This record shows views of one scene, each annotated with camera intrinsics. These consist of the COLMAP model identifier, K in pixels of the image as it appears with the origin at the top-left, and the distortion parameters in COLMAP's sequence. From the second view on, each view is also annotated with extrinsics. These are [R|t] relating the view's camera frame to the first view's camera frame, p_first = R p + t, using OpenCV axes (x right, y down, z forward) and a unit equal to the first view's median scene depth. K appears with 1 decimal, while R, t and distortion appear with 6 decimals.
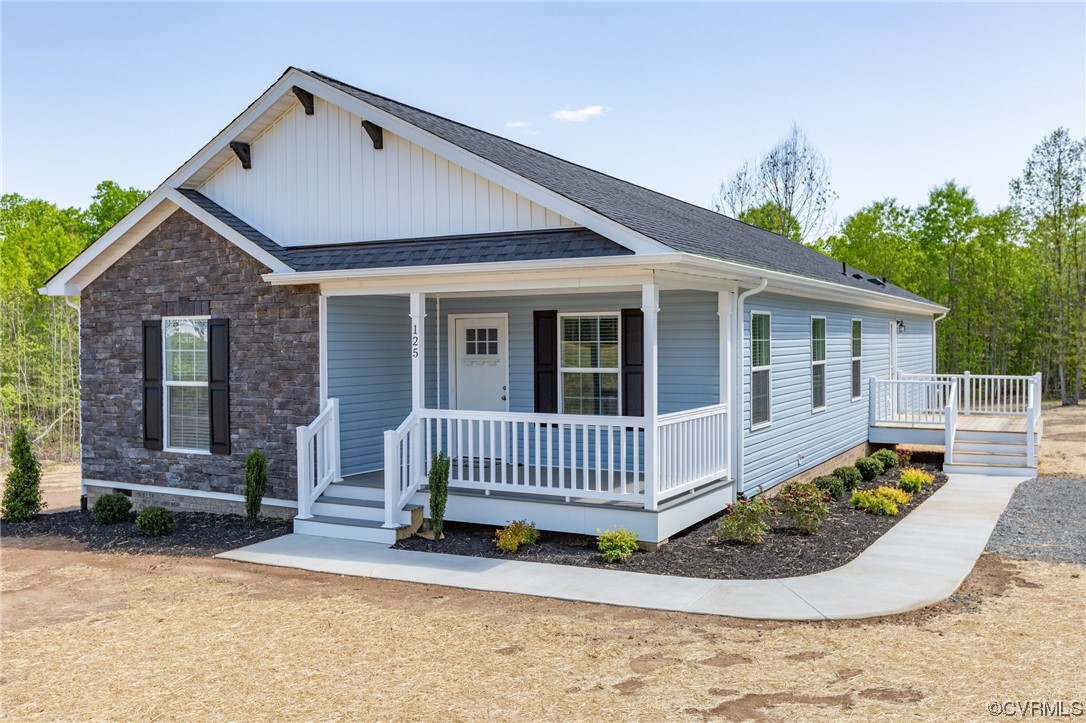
lens RADIAL K [[960.2, 0, 542.8], [0, 960.2, 358.7], [0, 0, 1]] dist [-0.002685, -0.005405]
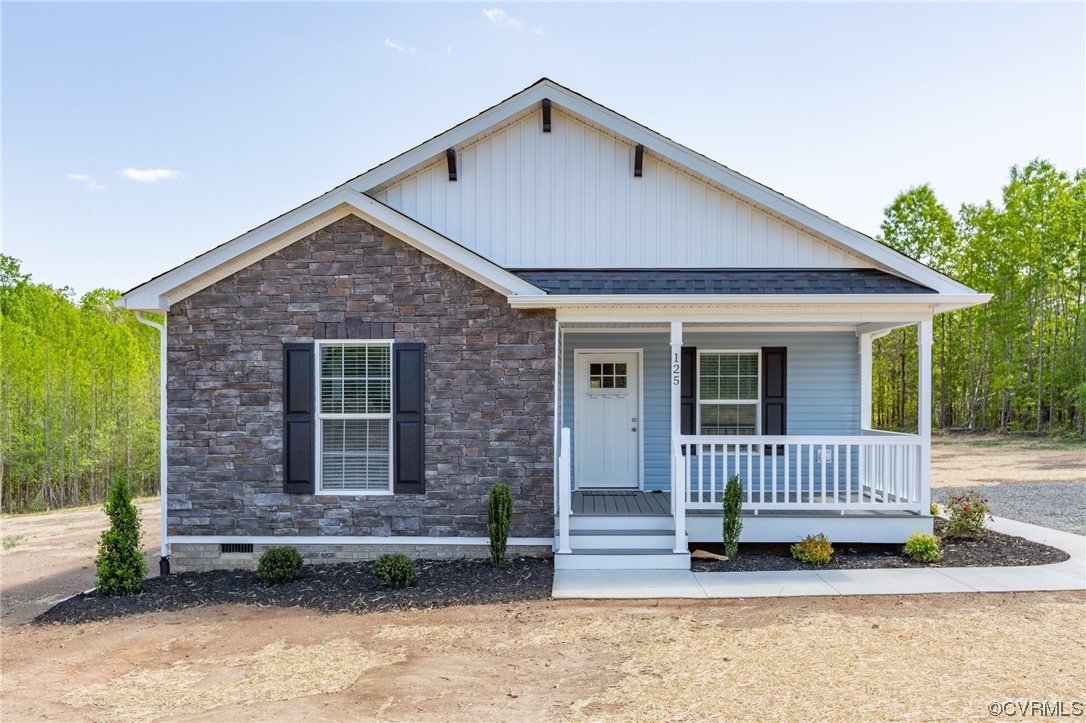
lens RADIAL K [[854.0, 0, 561.2], [0, 854.0, 403.2], [0, 0, 1]] dist [0.006121, 0.011144]
pose [[0.885453, 0.002658, 0.464722, -0.588846], [0.003837, 0.999908, -0.013031, 0.026049], [-0.464714, 0.013322, 0.885361, 0.226808]]
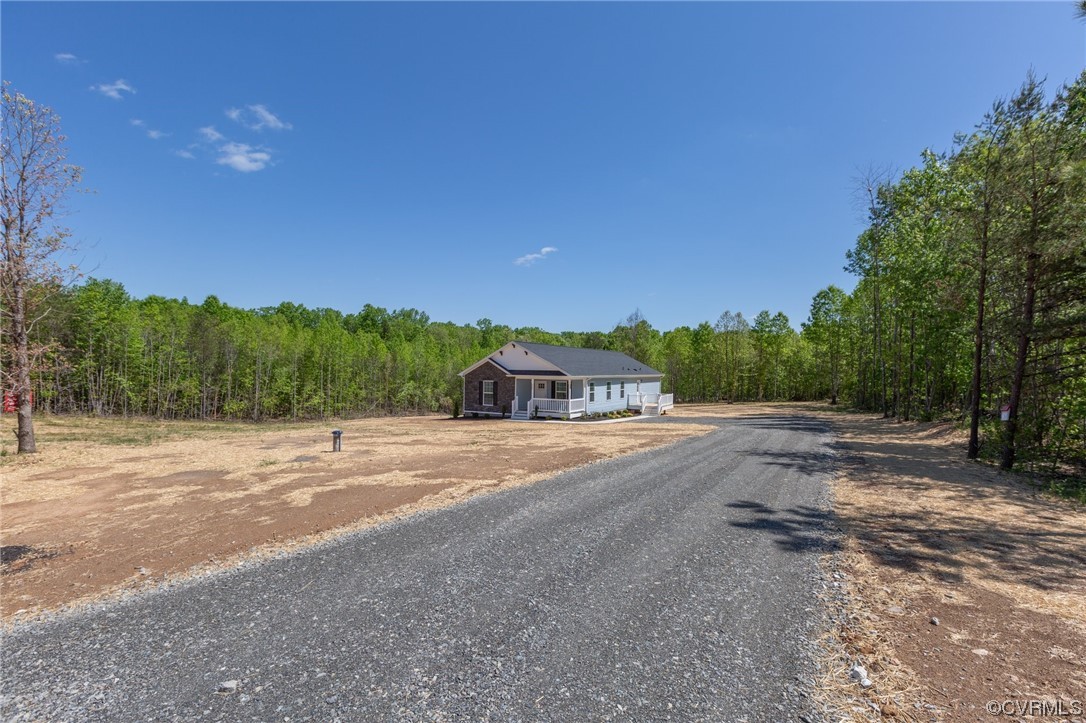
lens RADIAL K [[492.2, 0, 545.9], [0, 492.2, 364.2], [0, 0, 1]] dist [0.002836, 0.000459]
pose [[0.999803, 0.016208, -0.011479, -0.010671], [-0.016559, 0.999376, -0.031206, -0.058811], [0.010966, 0.031390, 0.999447, -1.897759]]
